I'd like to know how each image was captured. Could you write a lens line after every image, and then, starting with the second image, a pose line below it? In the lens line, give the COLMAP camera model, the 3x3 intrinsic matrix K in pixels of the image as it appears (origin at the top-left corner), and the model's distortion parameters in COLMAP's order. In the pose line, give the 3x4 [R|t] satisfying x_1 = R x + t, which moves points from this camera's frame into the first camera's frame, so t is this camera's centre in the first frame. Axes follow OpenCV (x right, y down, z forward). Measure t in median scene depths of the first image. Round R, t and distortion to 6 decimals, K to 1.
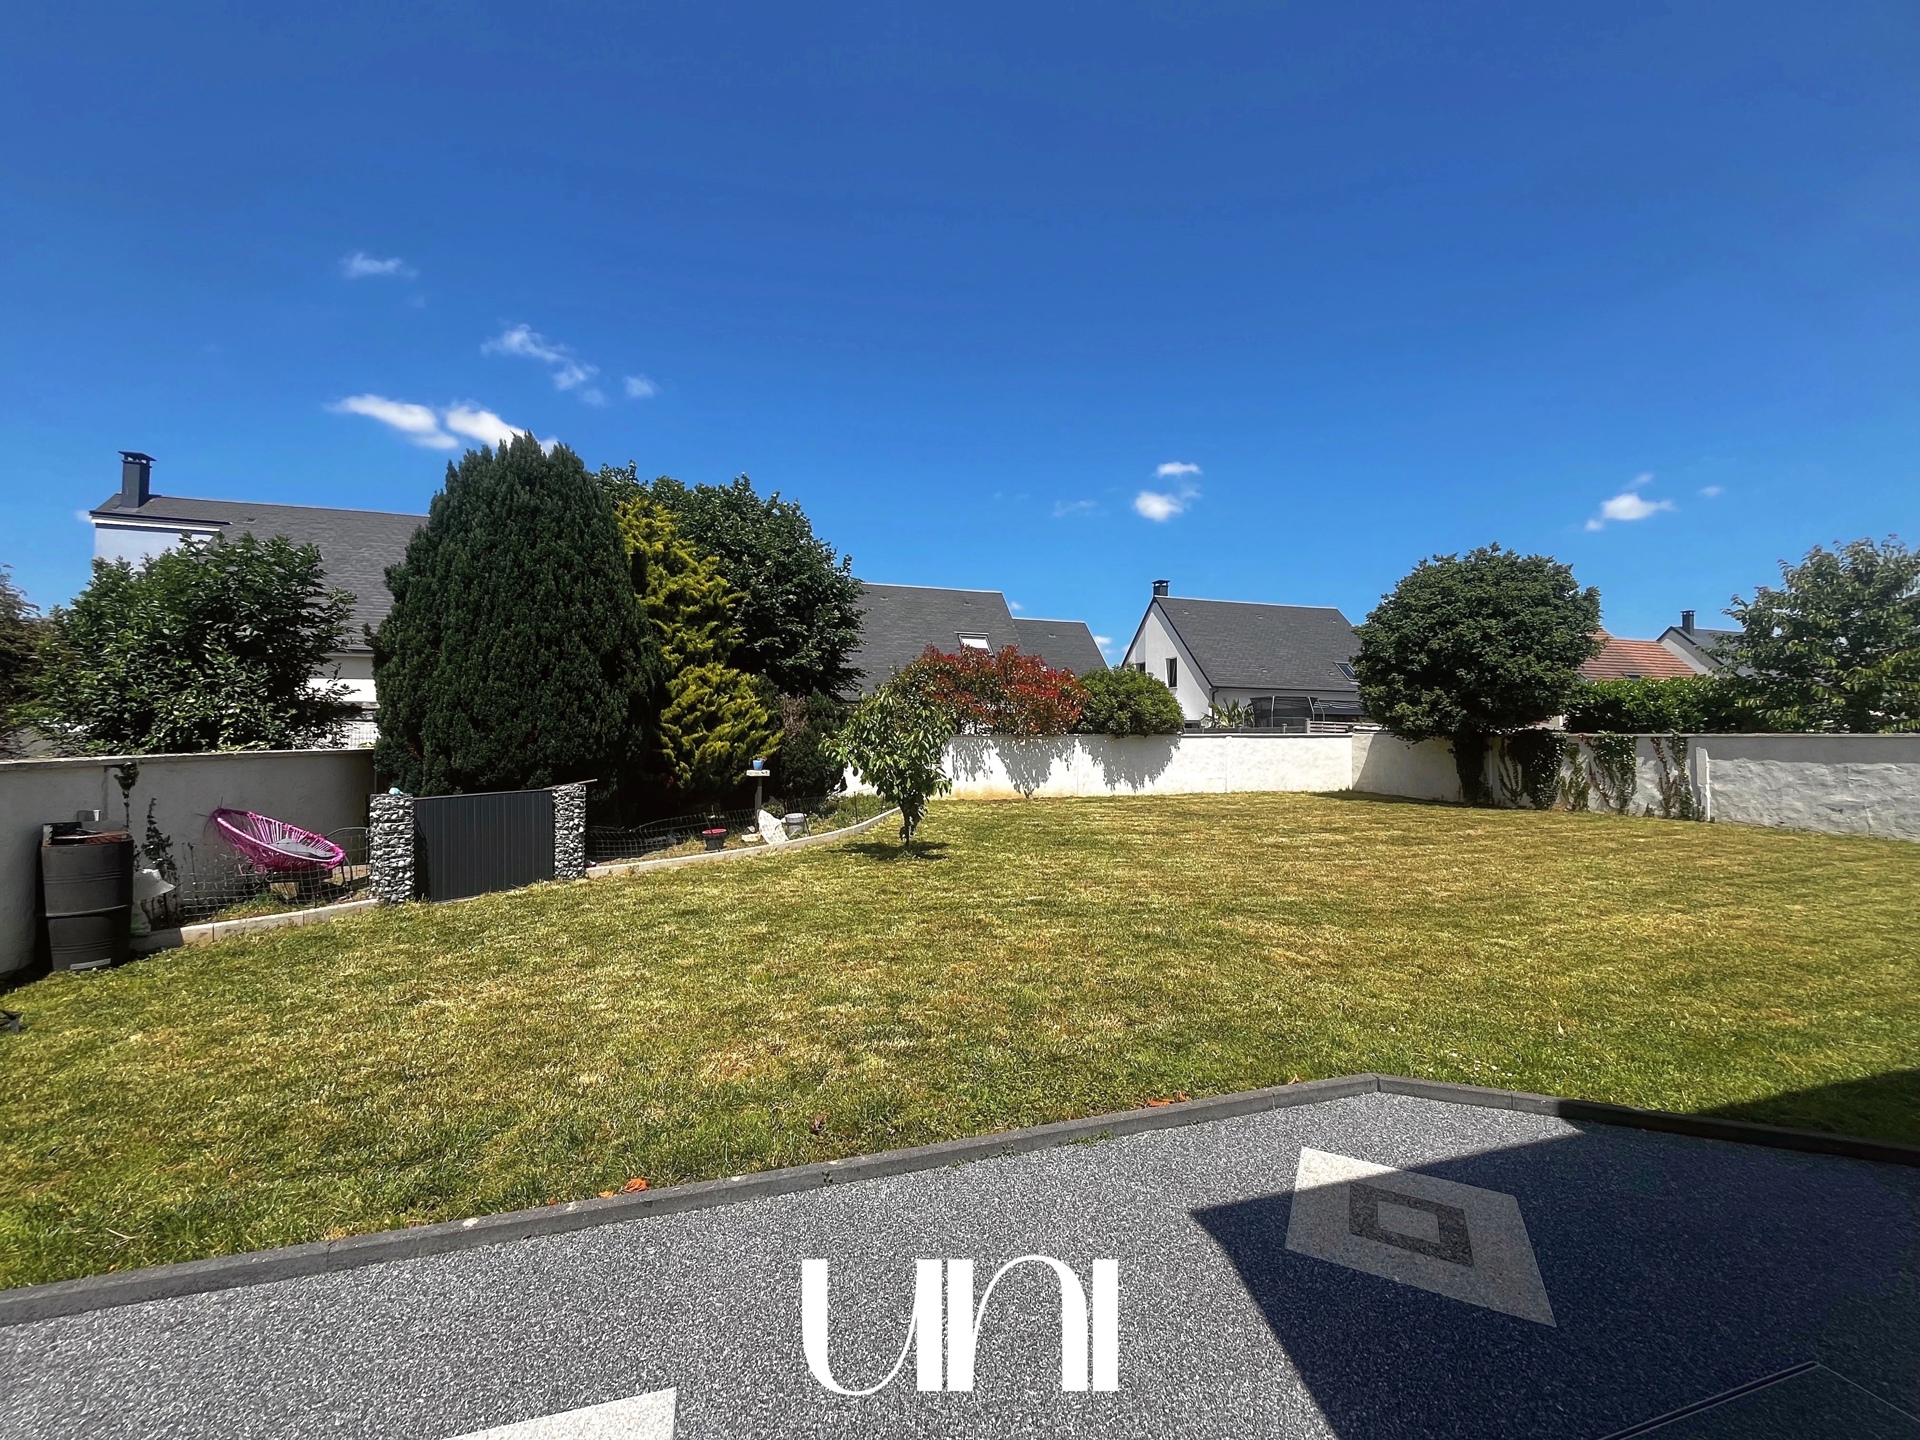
lens RADIAL K [[773.4, 0, 962.5], [0, 773.4, 718.3], [0, 0, 1]] dist [0.000457, 0.000164]
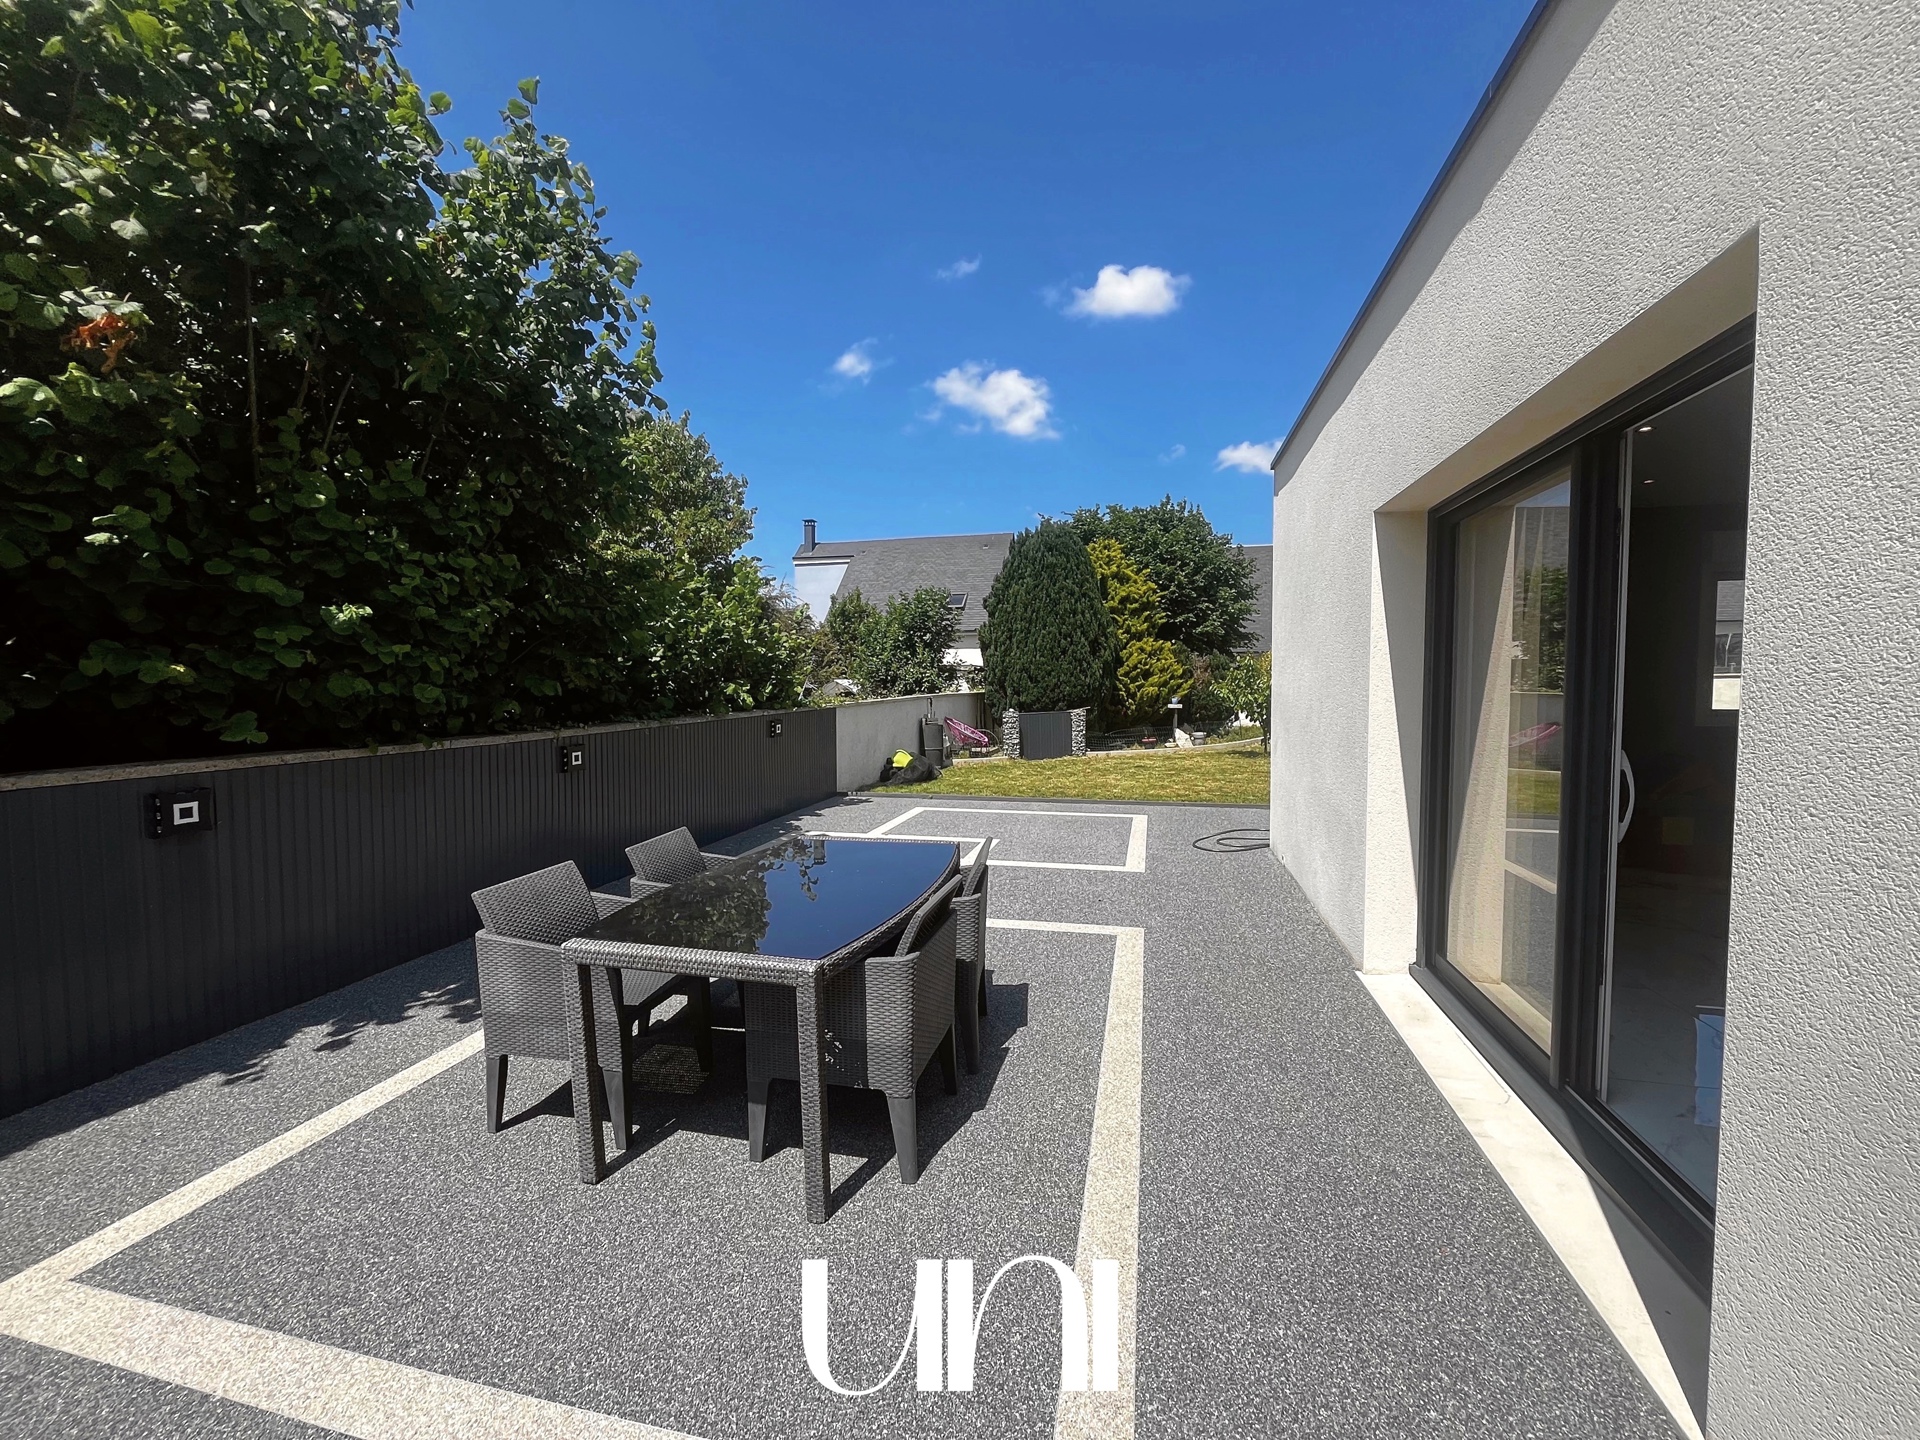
lens RADIAL K [[773.4, 0, 962.5], [0, 773.4, 718.3], [0, 0, 1]] dist [0.000457, 0.000164]
pose [[0.858029, 0.012362, -0.513452, 0.181103], [0.023927, 0.997663, 0.064004, -0.017991], [0.513043, -0.067203, 0.855728, -0.600713]]
